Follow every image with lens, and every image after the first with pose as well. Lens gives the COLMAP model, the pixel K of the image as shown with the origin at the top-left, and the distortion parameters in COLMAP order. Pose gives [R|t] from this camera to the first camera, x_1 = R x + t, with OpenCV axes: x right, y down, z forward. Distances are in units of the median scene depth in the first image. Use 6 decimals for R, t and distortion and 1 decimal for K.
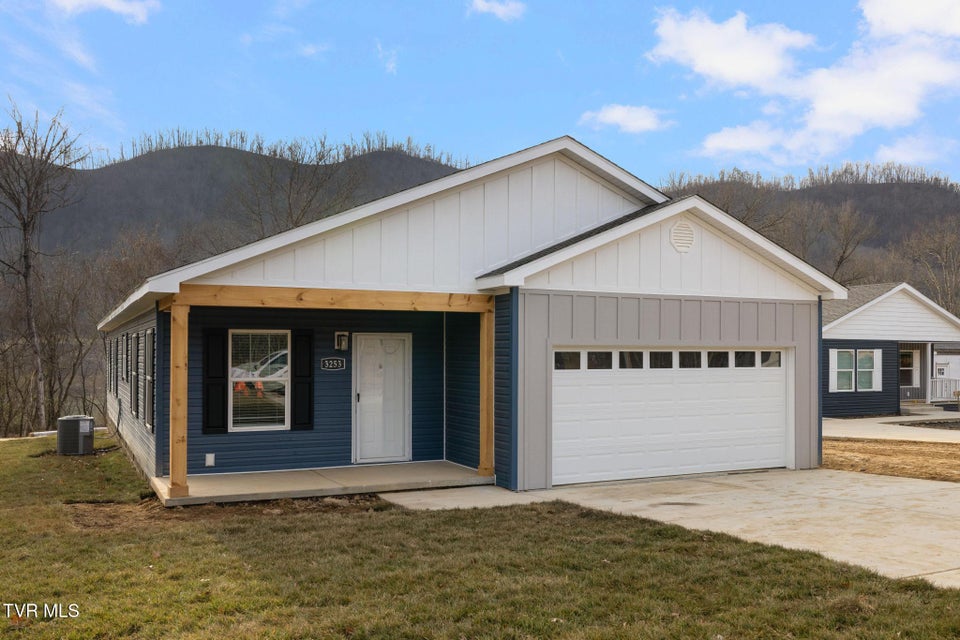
lens RADIAL K [[858.6, 0, 484.2], [0, 858.6, 341.2], [0, 0, 1]] dist [-0.003911, -0.012969]
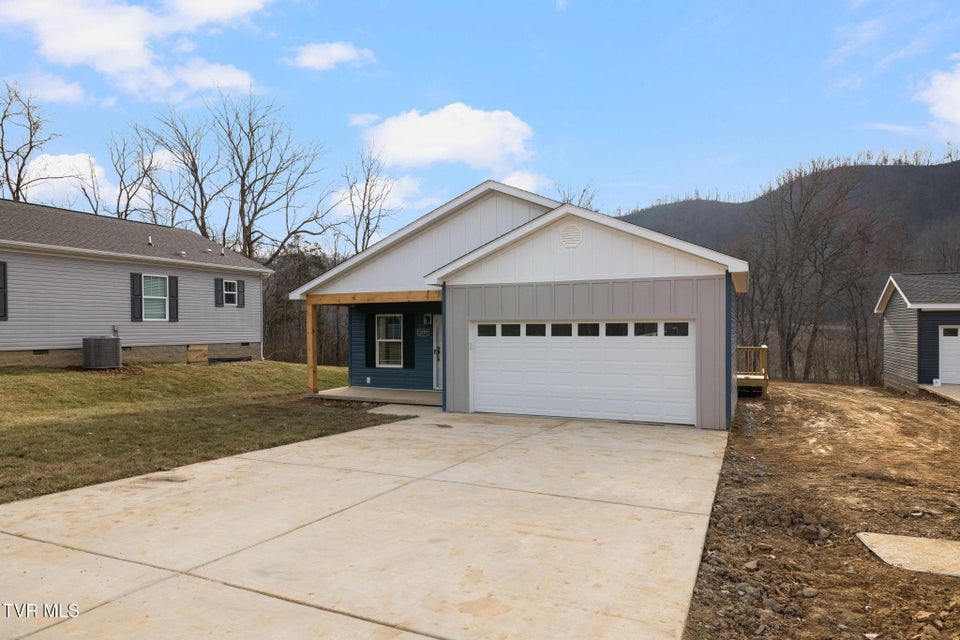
lens RADIAL K [[580.7, 0, 483.1], [0, 580.7, 320.5], [0, 0, 1]] dist [0.003428, -0.001902]
pose [[0.634492, -0.013597, -0.772810, 0.853744], [0.017810, 0.999837, -0.002969, 0.007933], [0.772724, -0.011880, 0.634631, 0.339300]]
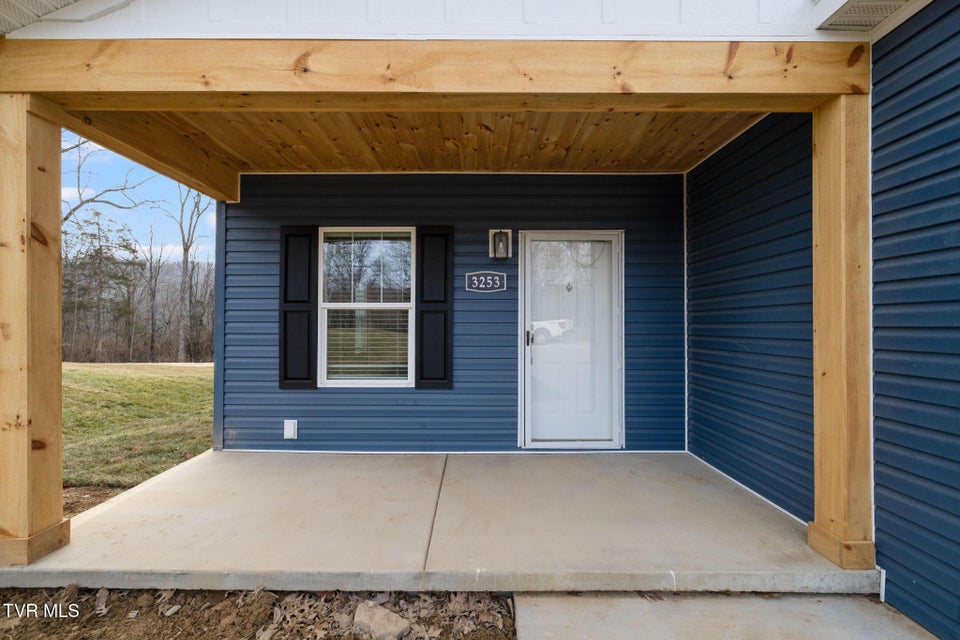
lens RADIAL K [[406.2, 0, 477.1], [0, 406.2, 321.0], [0, 0, 1]] dist [0.001572, -0.000546]
pose [[0.899351, -0.003716, -0.437212, -0.057217], [0.005271, 0.999983, 0.002344, 0.054847], [0.437196, -0.004413, 0.899355, 0.755715]]
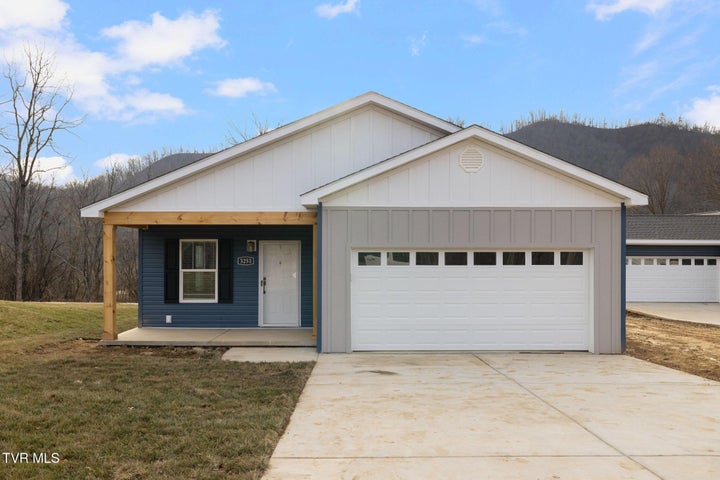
lens RADIAL K [[539.1, 0, 359.4], [0, 539.1, 252.9], [0, 0, 1]] dist [0.001796, -0.000684]
pose [[0.898149, -0.002952, -0.439682, 0.440633], [0.006851, 0.999950, 0.007283, 0.006748], [0.439638, -0.009553, 0.898124, 0.228740]]
